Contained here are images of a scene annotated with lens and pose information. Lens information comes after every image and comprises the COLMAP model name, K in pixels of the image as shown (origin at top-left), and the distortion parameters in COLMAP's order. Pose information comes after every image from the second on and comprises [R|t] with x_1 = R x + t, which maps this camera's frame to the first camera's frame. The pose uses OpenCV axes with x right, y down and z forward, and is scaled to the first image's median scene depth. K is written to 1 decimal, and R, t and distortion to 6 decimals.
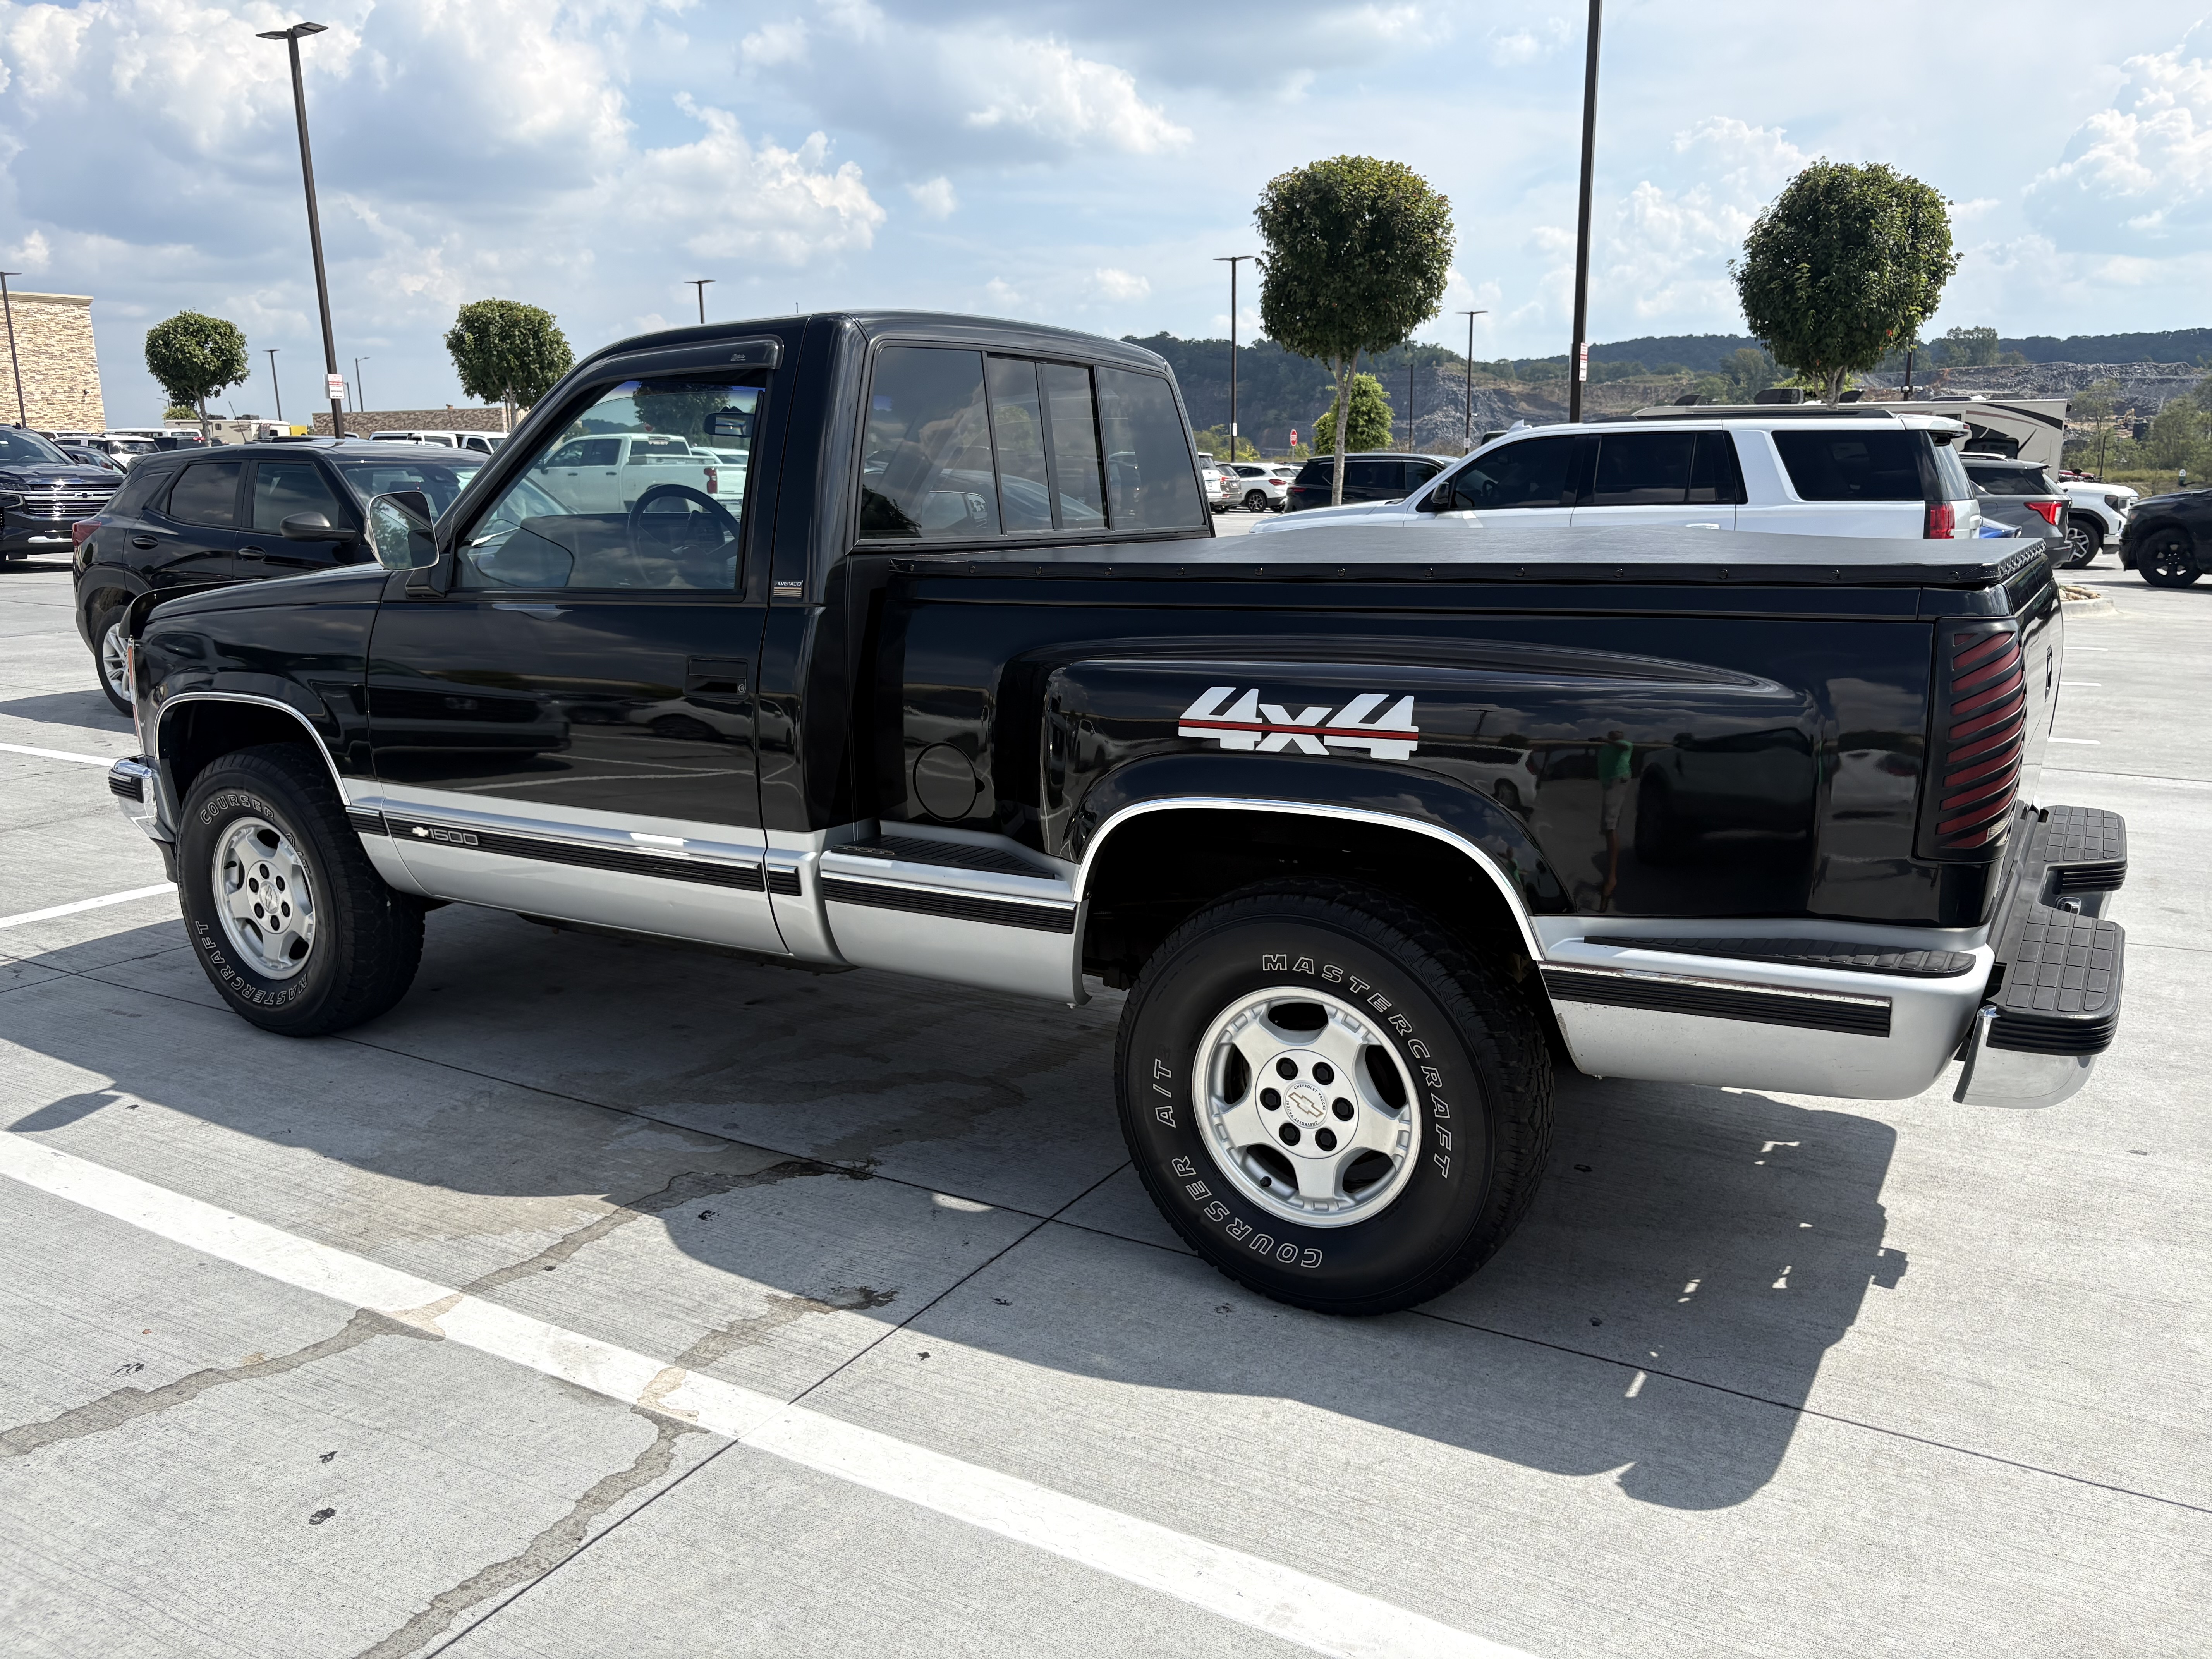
lens RADIAL K [[1659.6, 0, 1106.0], [0, 1659.6, 829.5], [0, 0, 1]] dist [0.050525, -0.063638]
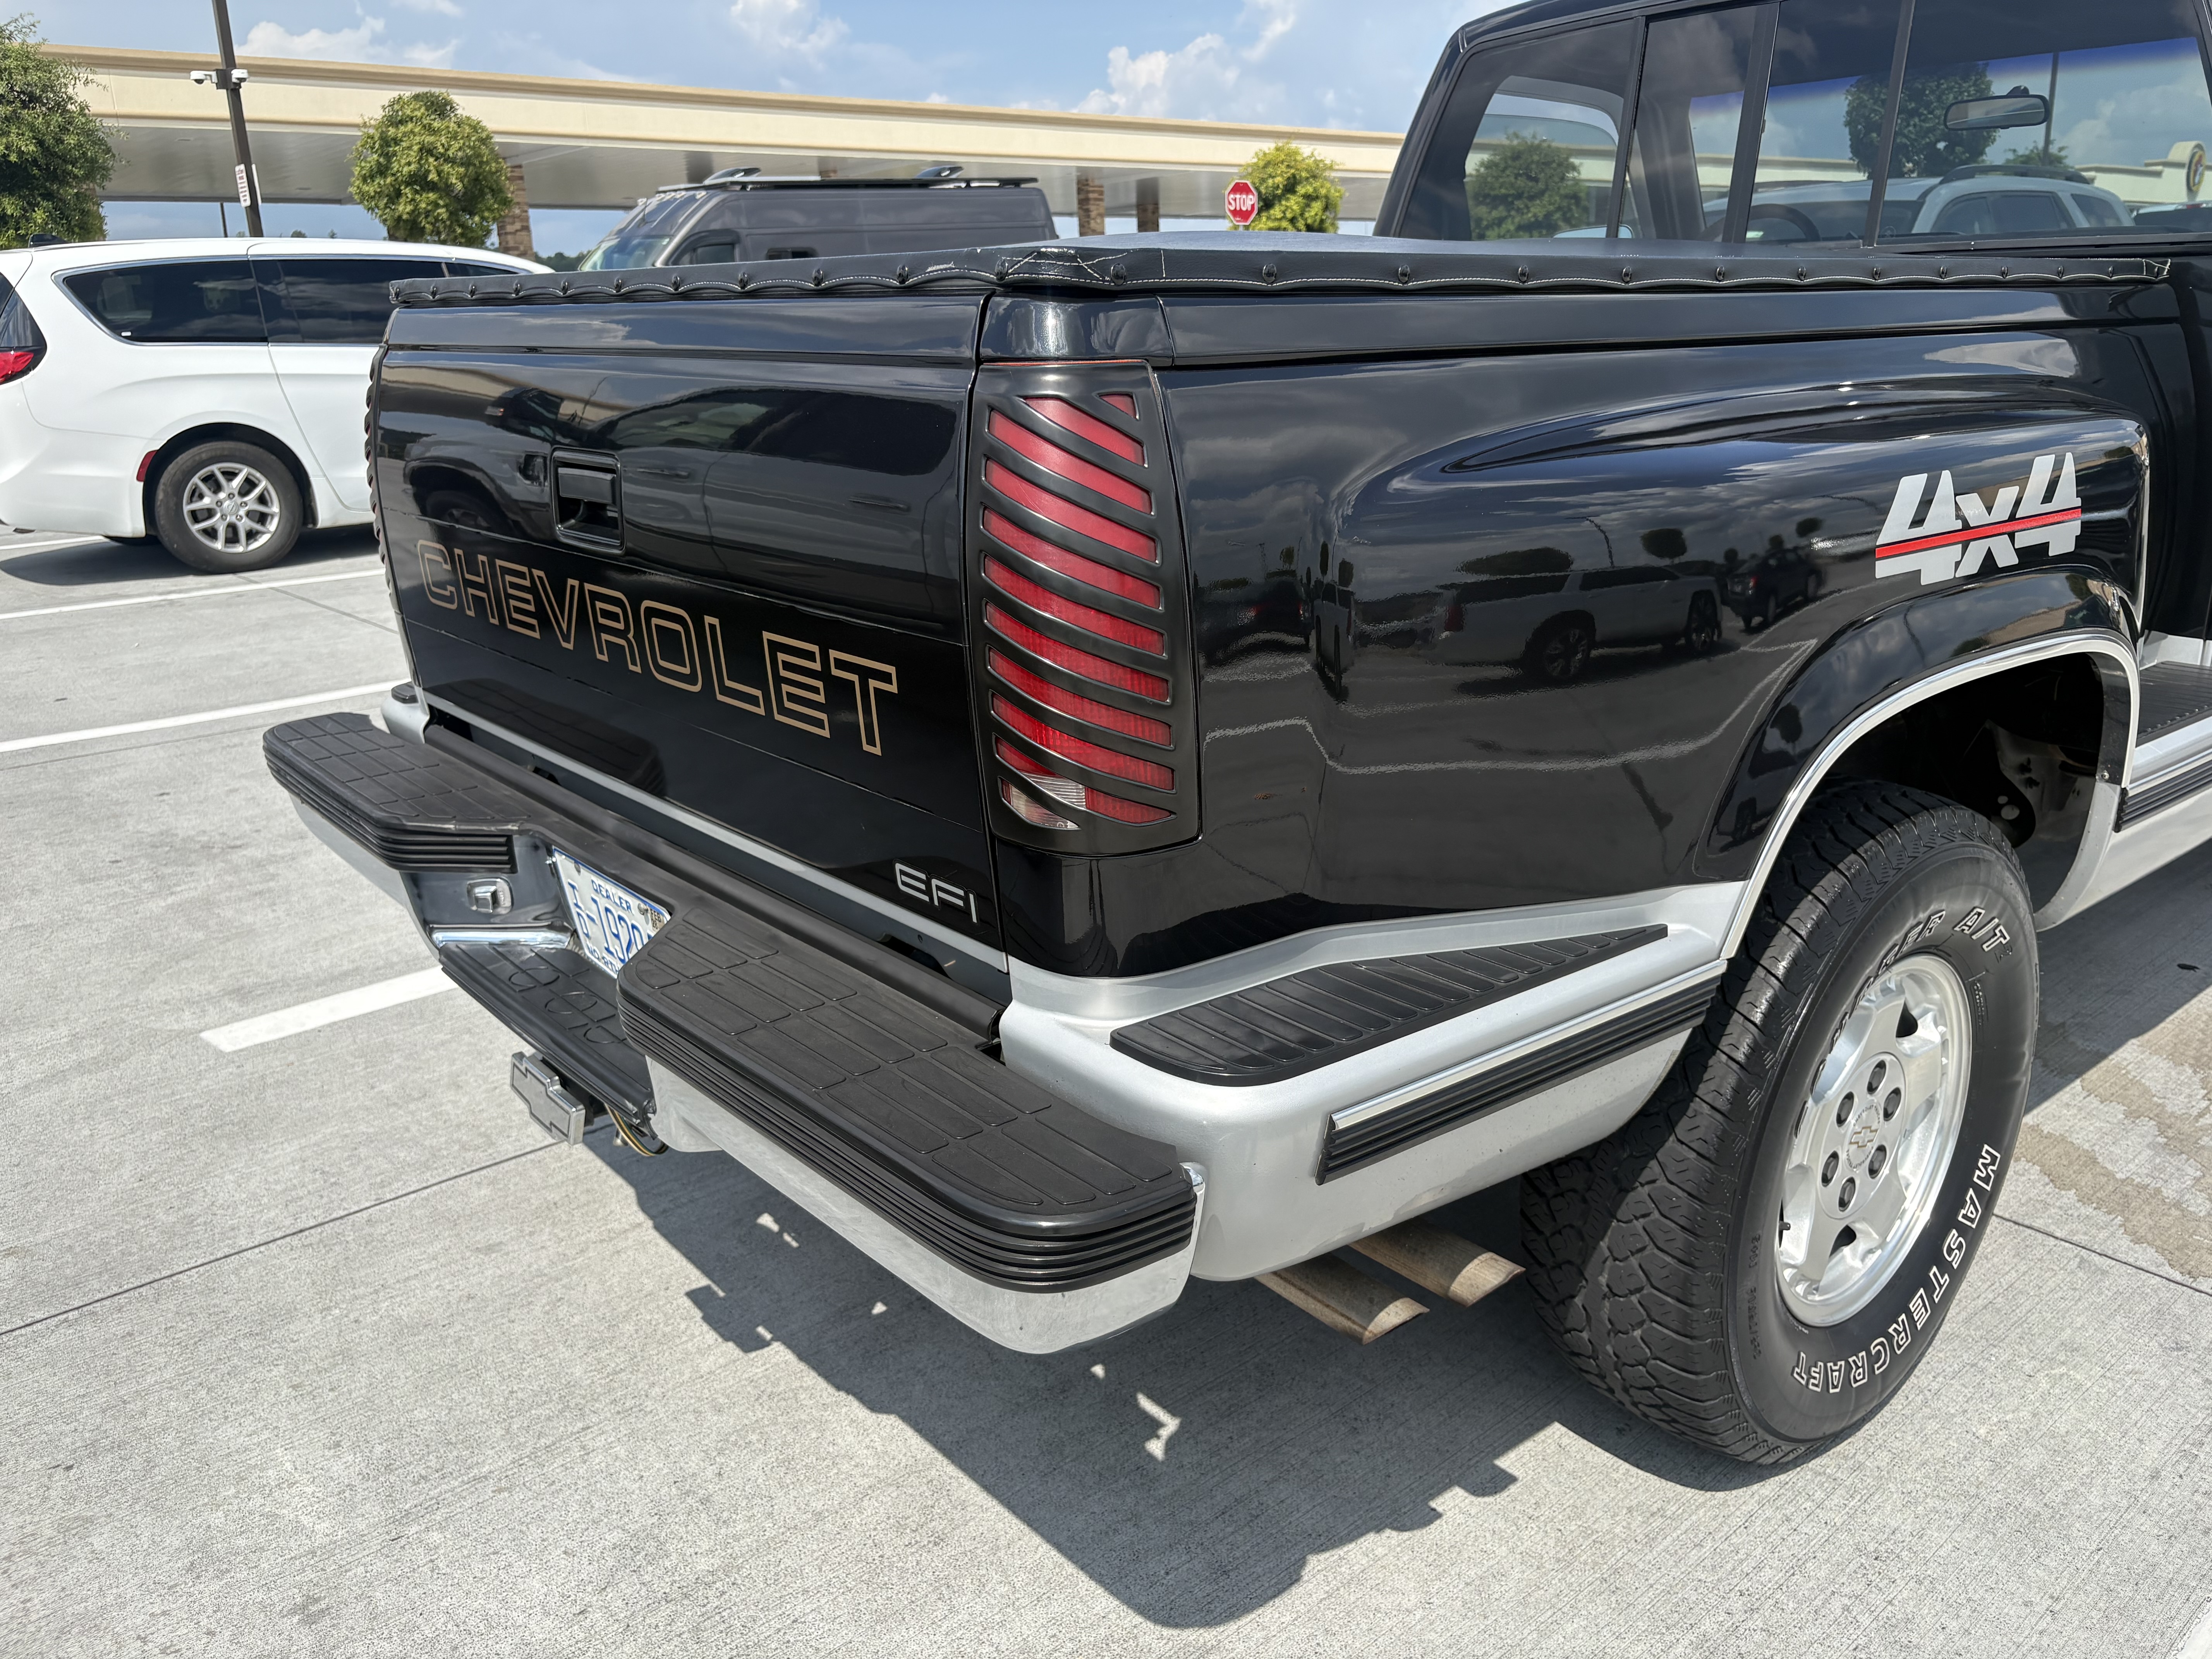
lens RADIAL K [[1659.6, 0, 1106.0], [0, 1659.6, 829.5], [0, 0, 1]] dist [0.050525, -0.063638]
pose [[0.364519, -0.257631, 0.894848, -0.475740], [0.204655, 0.959635, 0.192917, -0.115370], [-0.908428, 0.112813, 0.402531, 0.881341]]
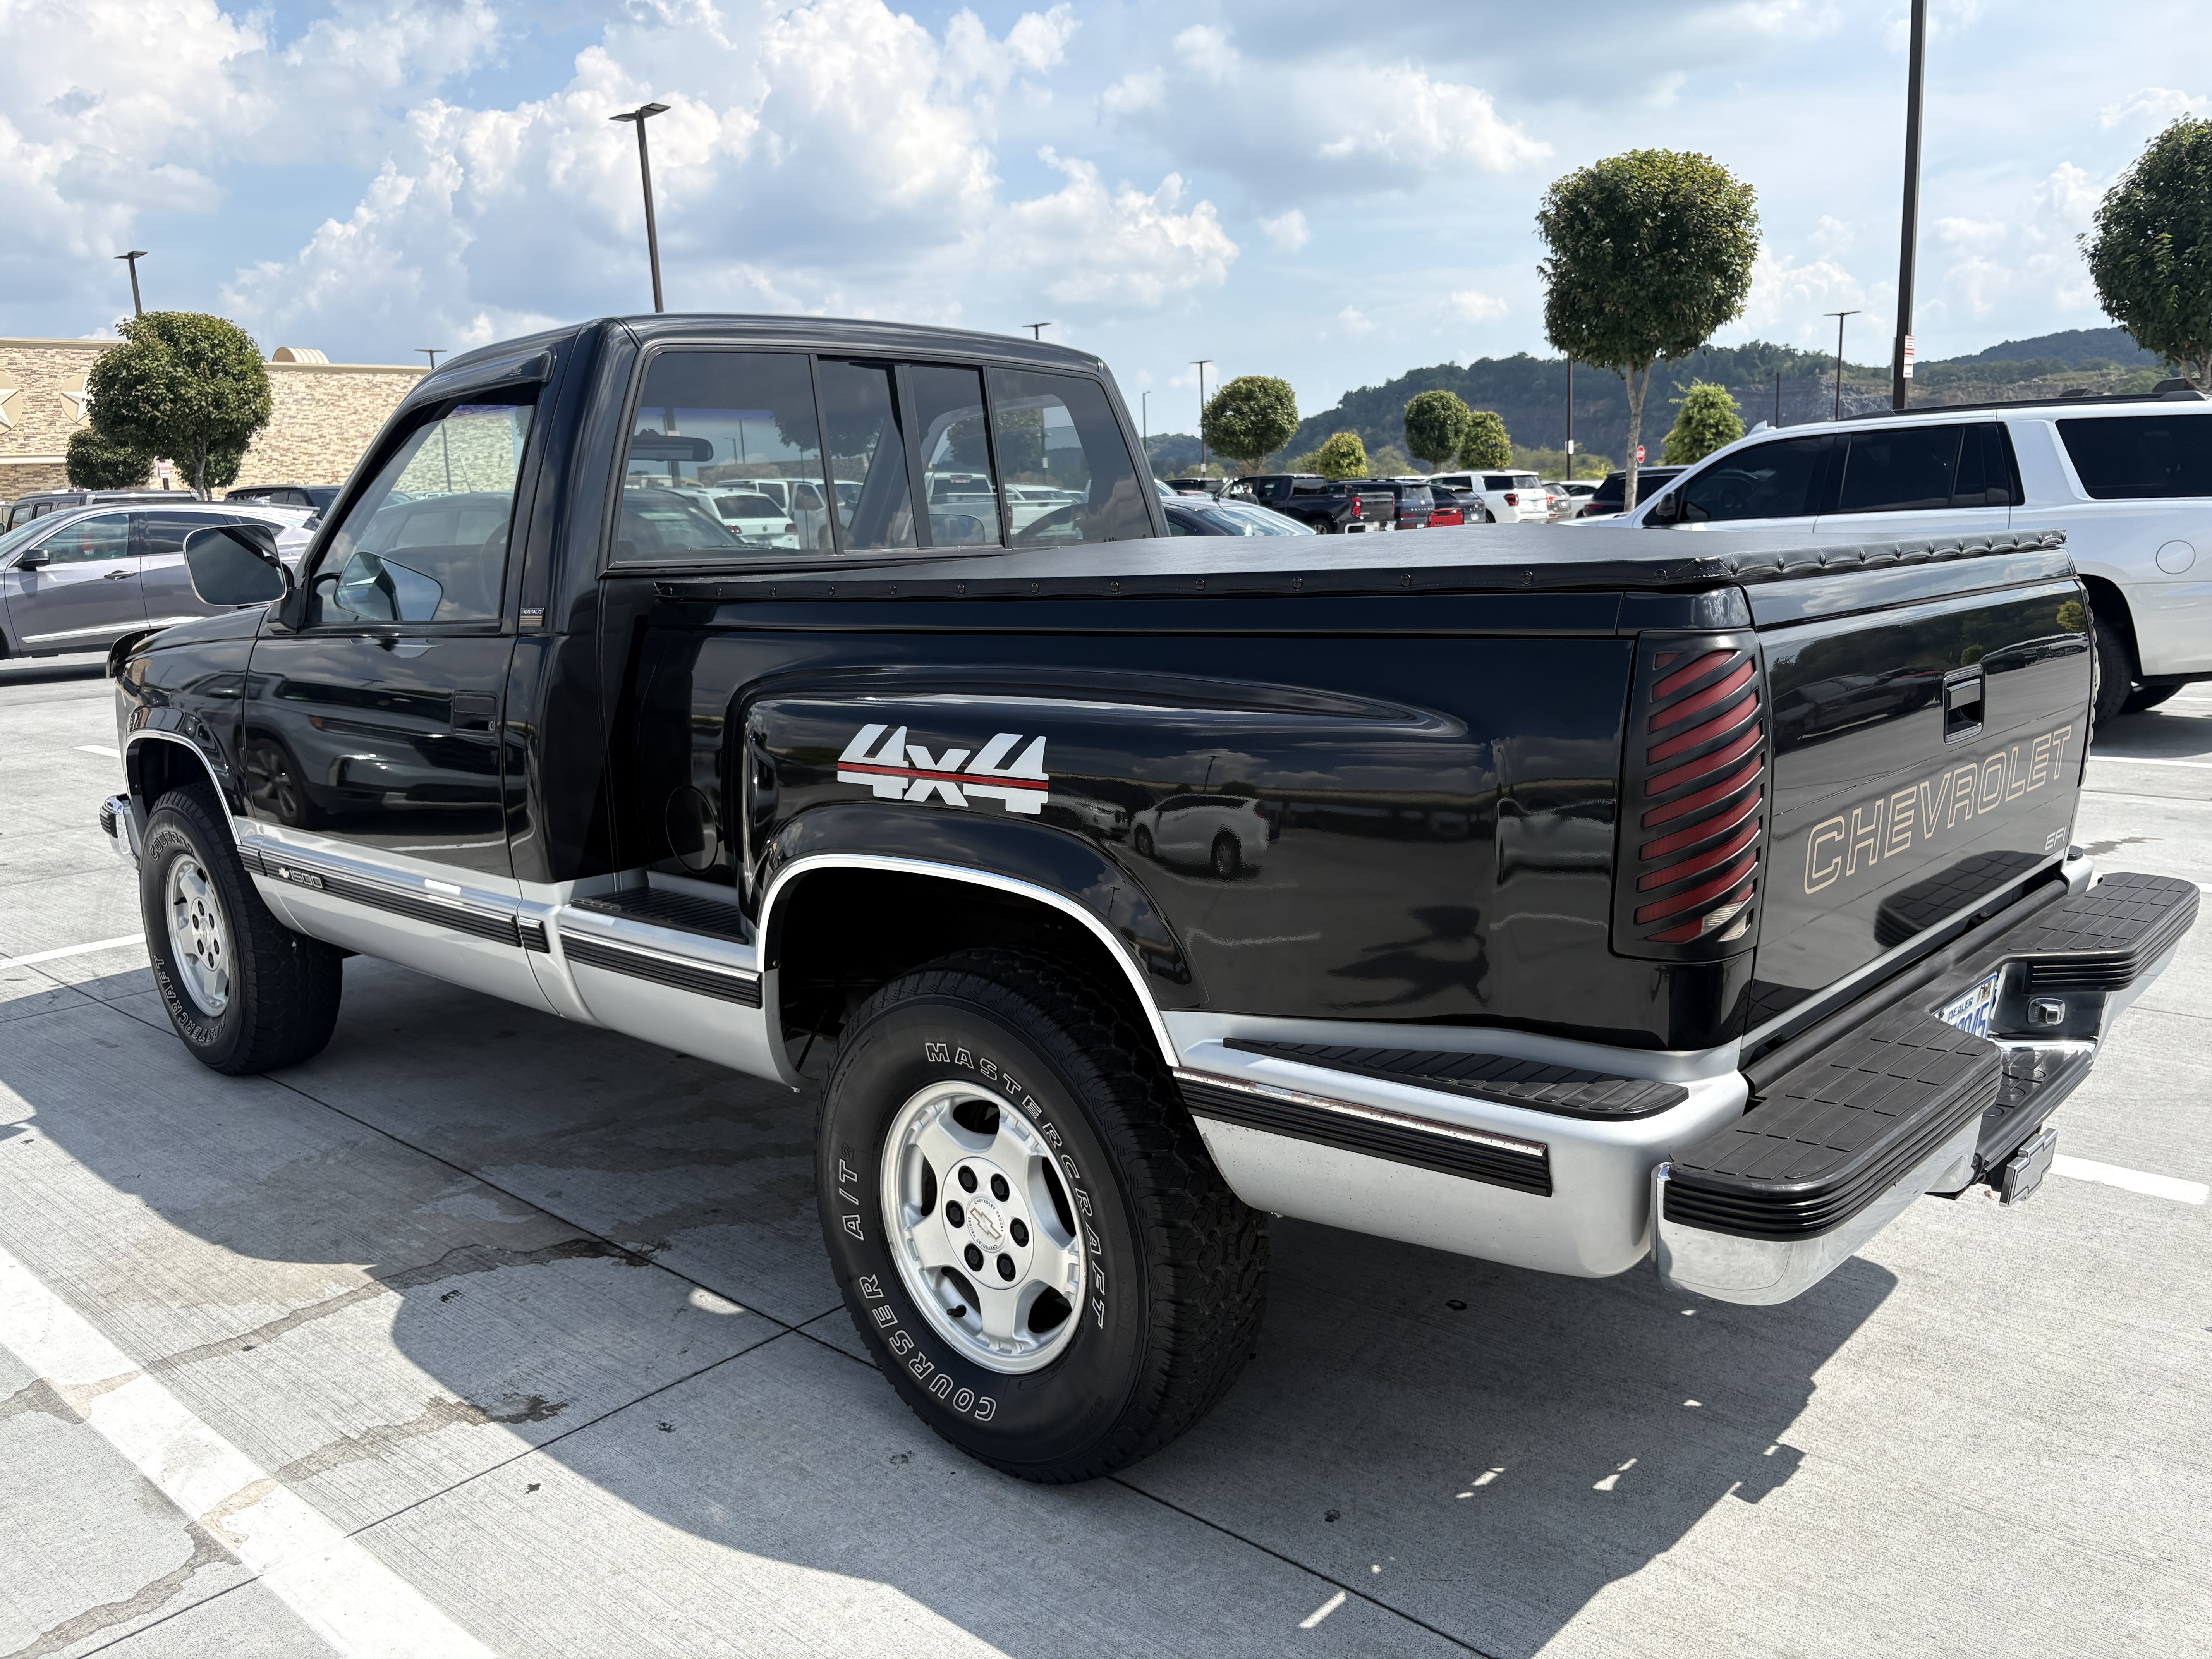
lens RADIAL K [[1672.5, 0, 1106.0], [0, 1672.5, 829.5], [0, 0, 1]] dist [0.011399, 0.001079]
pose [[0.978356, 0.010265, -0.206675, 0.308330], [-0.014183, 0.999746, -0.017487, -0.016278], [0.206443, 0.020040, 0.978253, 0.163820]]
